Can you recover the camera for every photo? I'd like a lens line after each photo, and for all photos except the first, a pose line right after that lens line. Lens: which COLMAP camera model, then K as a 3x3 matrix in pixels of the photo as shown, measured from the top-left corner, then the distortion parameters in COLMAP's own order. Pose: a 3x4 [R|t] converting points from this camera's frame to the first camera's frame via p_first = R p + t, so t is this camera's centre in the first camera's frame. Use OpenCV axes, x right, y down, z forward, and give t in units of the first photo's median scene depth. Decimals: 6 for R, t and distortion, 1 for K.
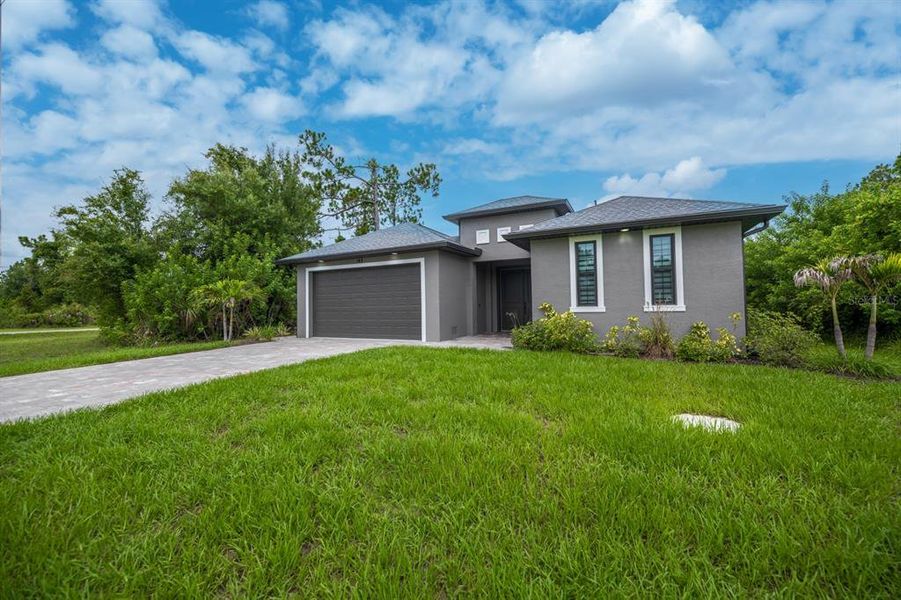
lens RADIAL K [[363.9, 0, 450.4], [0, 363.9, 304.7], [0, 0, 1]] dist [-0.018157, -0.000672]
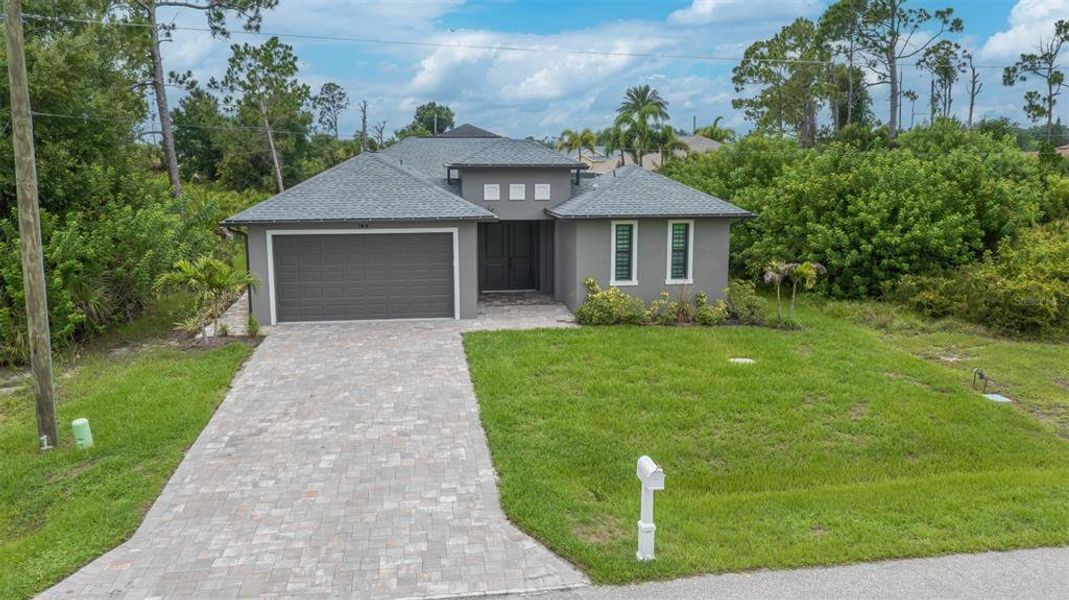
lens RADIAL K [[980.5, 0, 536.4], [0, 980.5, 299.2], [0, 0, 1]] dist [-0.011447, 0.020453]
pose [[0.813491, -0.084663, 0.575382, -1.096232], [-0.017995, 0.985209, 0.170408, -0.307771], [-0.581299, -0.148979, 0.799935, -0.896569]]
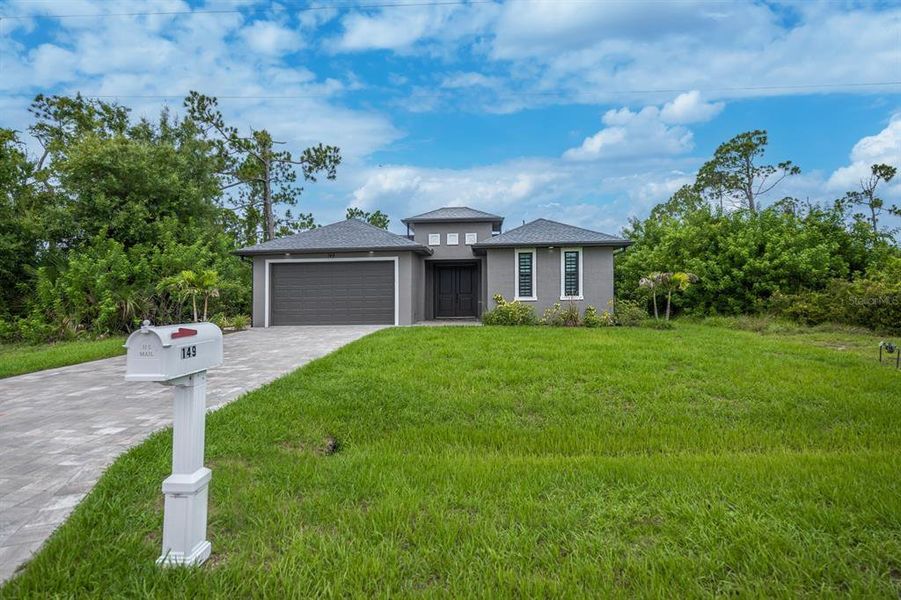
lens RADIAL K [[471.1, 0, 444.7], [0, 471.1, 298.3], [0, 0, 1]] dist [-0.003758, -0.008296]
pose [[0.928713, 0.002976, 0.370788, -0.422611], [-0.004056, 0.999990, 0.002131, 0.005501], [-0.370777, -0.003483, 0.928715, -0.434709]]
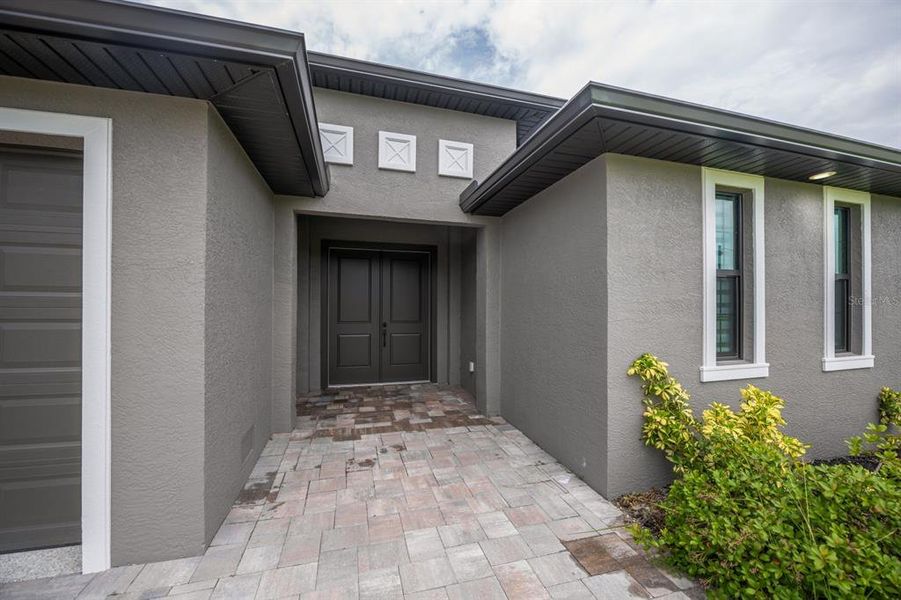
lens RADIAL K [[363.9, 0, 454.4], [0, 363.9, 302.2], [0, 0, 1]] dist [-0.018157, -0.000672]
pose [[0.725573, 0.024803, 0.687698, -0.055913], [-0.021544, 0.999679, -0.013325, -0.030039], [-0.687808, -0.005147, 0.725875, 0.612124]]
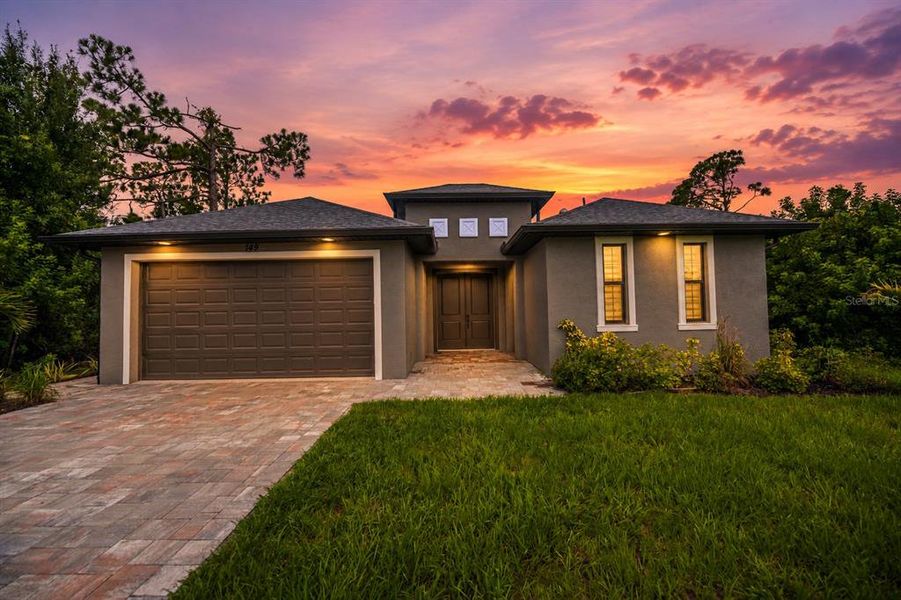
lens RADIAL K [[363.9, 0, 450.6], [0, 363.9, 301.2], [0, 0, 1]] dist [-0.018157, -0.000672]
pose [[0.886824, 0.011586, 0.461962, -0.212285], [-0.001199, 0.999740, -0.022771, -0.018209], [-0.462105, 0.019640, 0.886607, 0.302725]]
